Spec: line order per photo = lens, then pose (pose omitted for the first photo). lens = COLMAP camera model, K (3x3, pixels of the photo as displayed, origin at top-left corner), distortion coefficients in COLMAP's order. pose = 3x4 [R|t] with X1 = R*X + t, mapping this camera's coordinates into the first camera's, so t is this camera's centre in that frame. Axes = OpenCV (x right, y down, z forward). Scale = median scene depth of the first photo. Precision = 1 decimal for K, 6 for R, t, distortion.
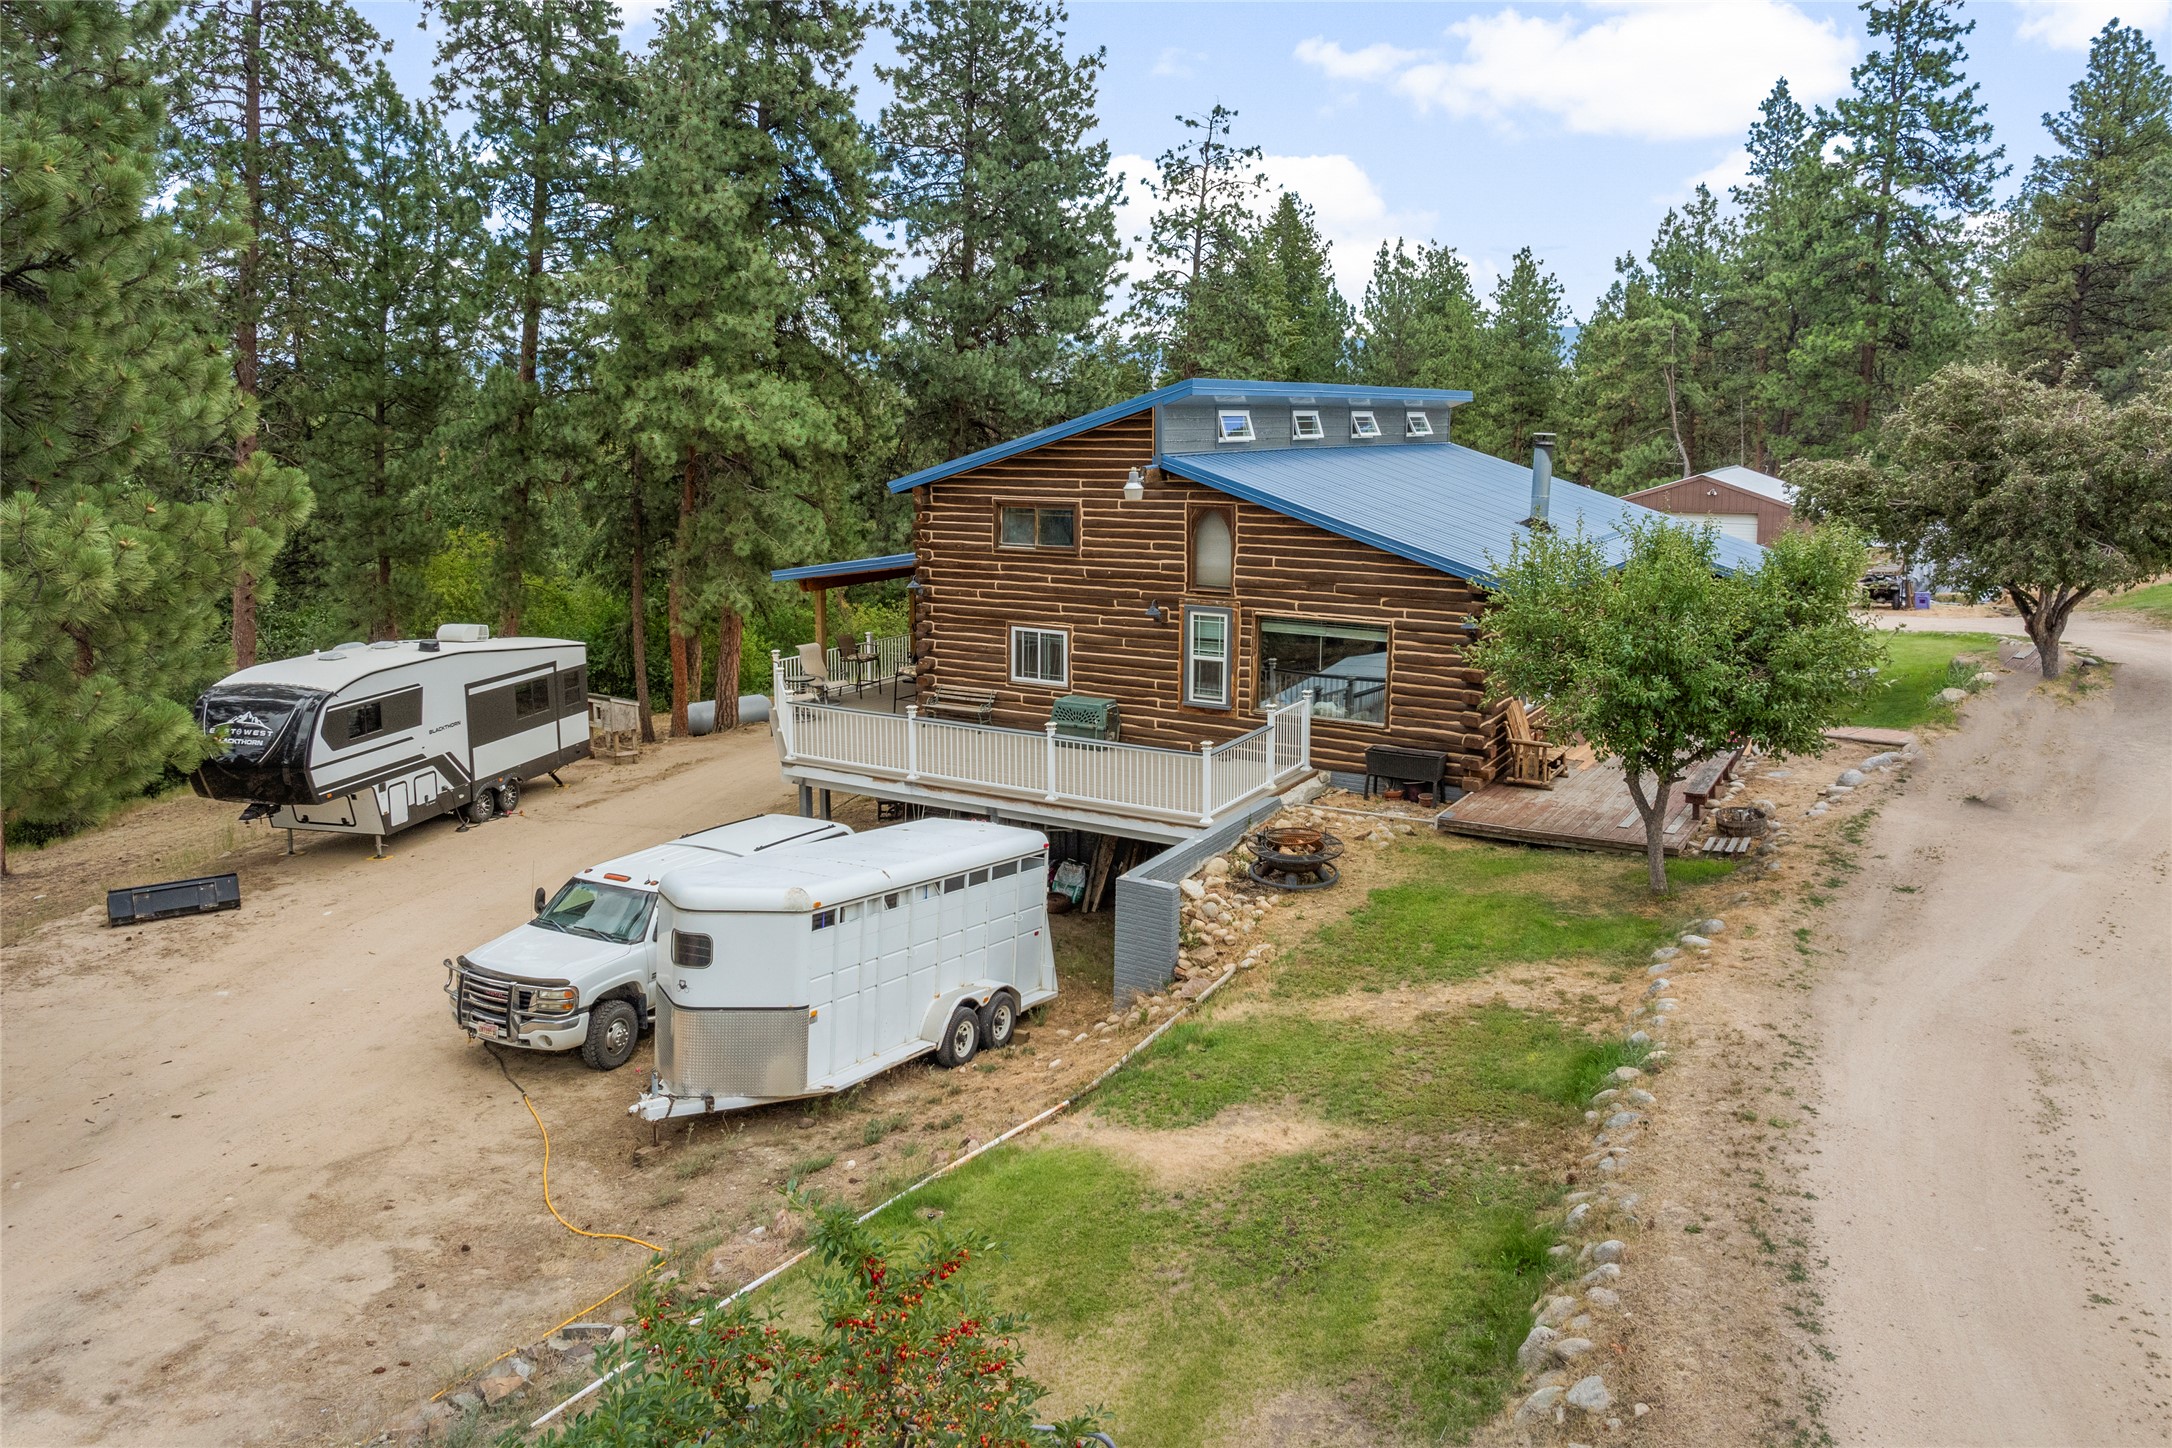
lens RADIAL K [[1582.6, 0, 1066.8], [0, 1582.6, 704.6], [0, 0, 1]] dist [-0.034691, 0.013257]
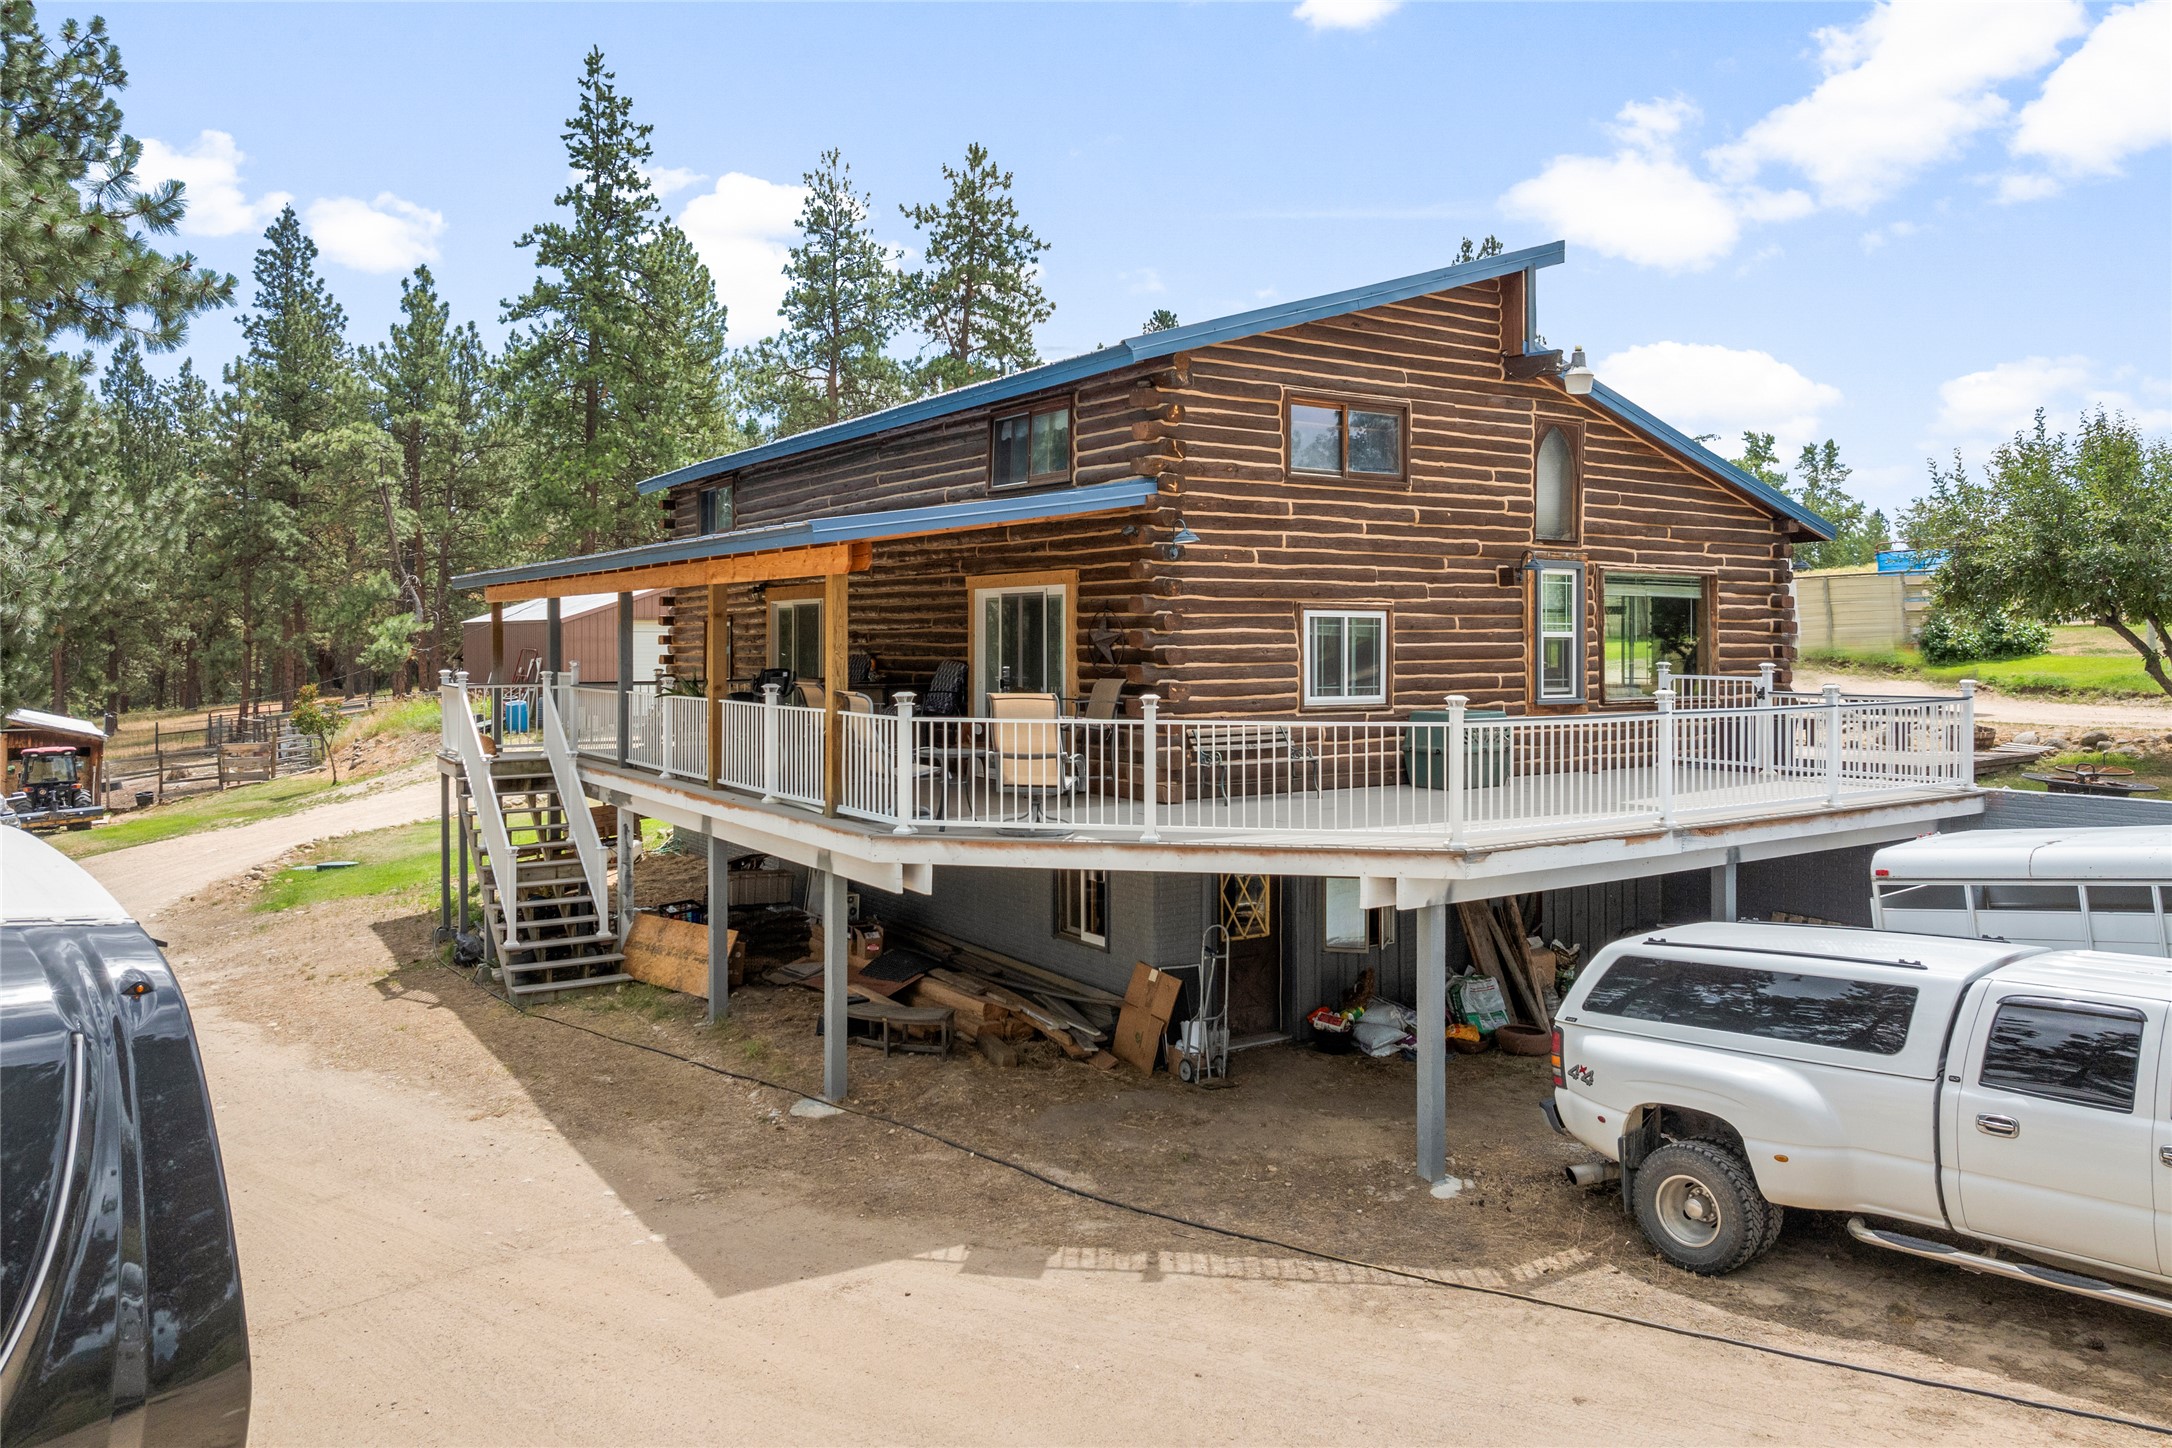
lens RADIAL K [[1582.6, 0, 1073.5], [0, 1582.6, 700.2], [0, 0, 1]] dist [-0.034691, 0.013257]
pose [[0.418465, -0.034494, 0.907578, -0.621470], [0.171680, 0.984268, -0.041749, -0.007543], [-0.891859, 0.173284, 0.417804, 0.867565]]
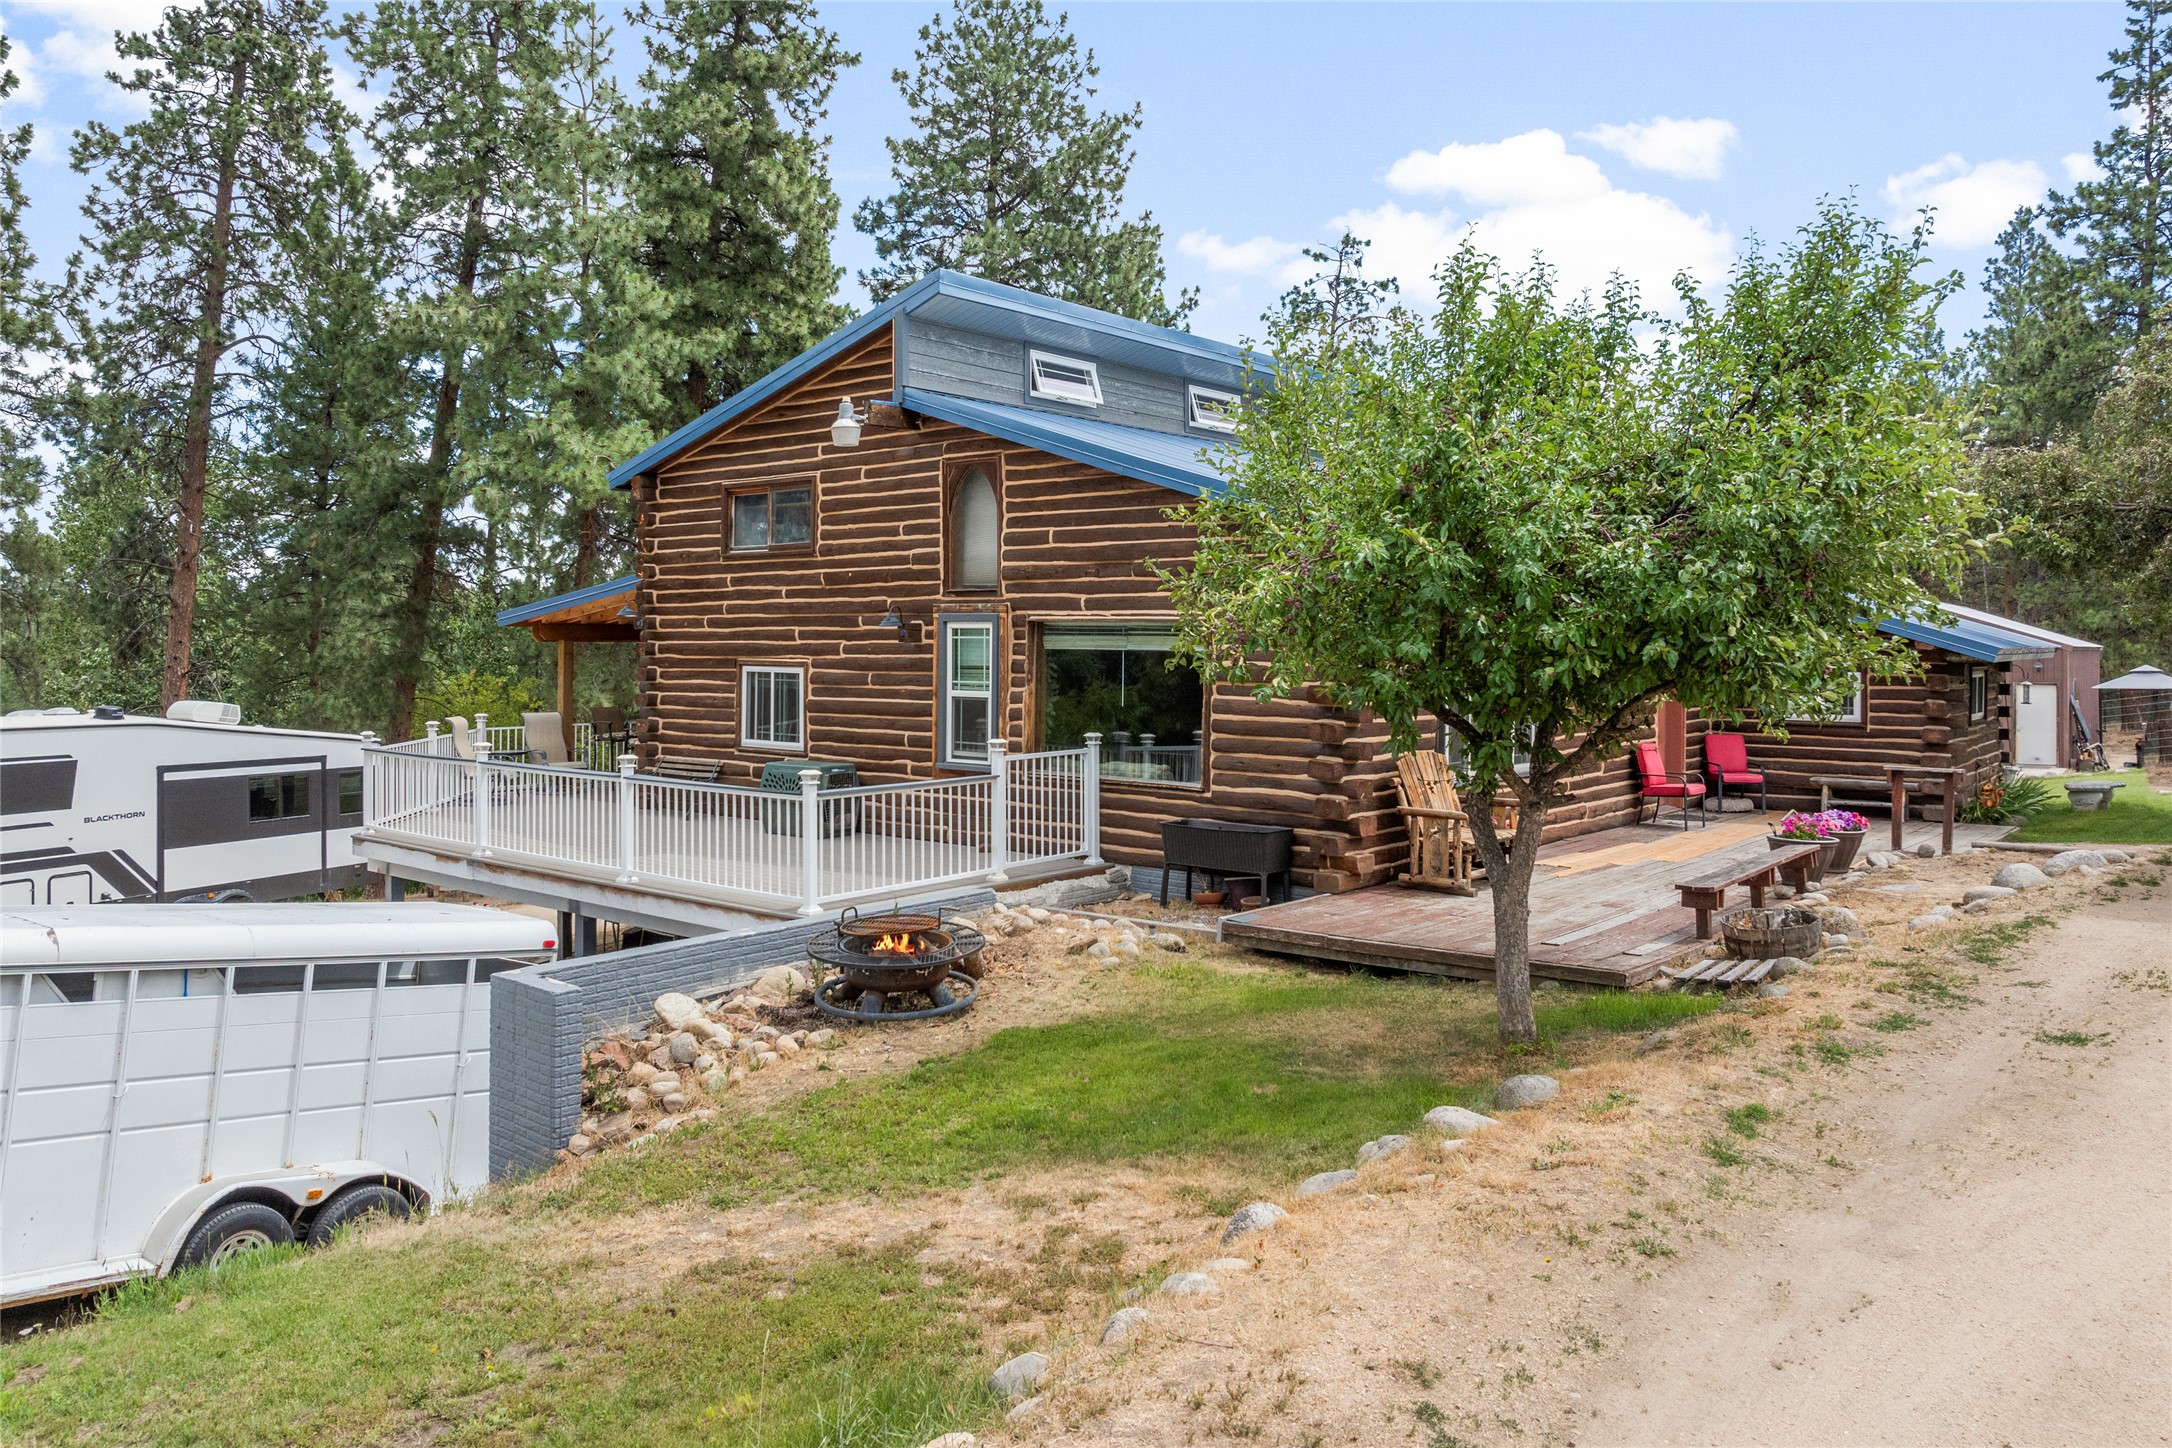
lens RADIAL K [[1582.6, 0, 1077.7], [0, 1582.6, 712.8], [0, 0, 1]] dist [-0.034691, 0.013257]
pose [[0.988911, 0.012025, -0.148020, 0.220795], [-0.033050, 0.989541, -0.140415, 0.065647], [0.144783, 0.143750, 0.978966, 0.356577]]
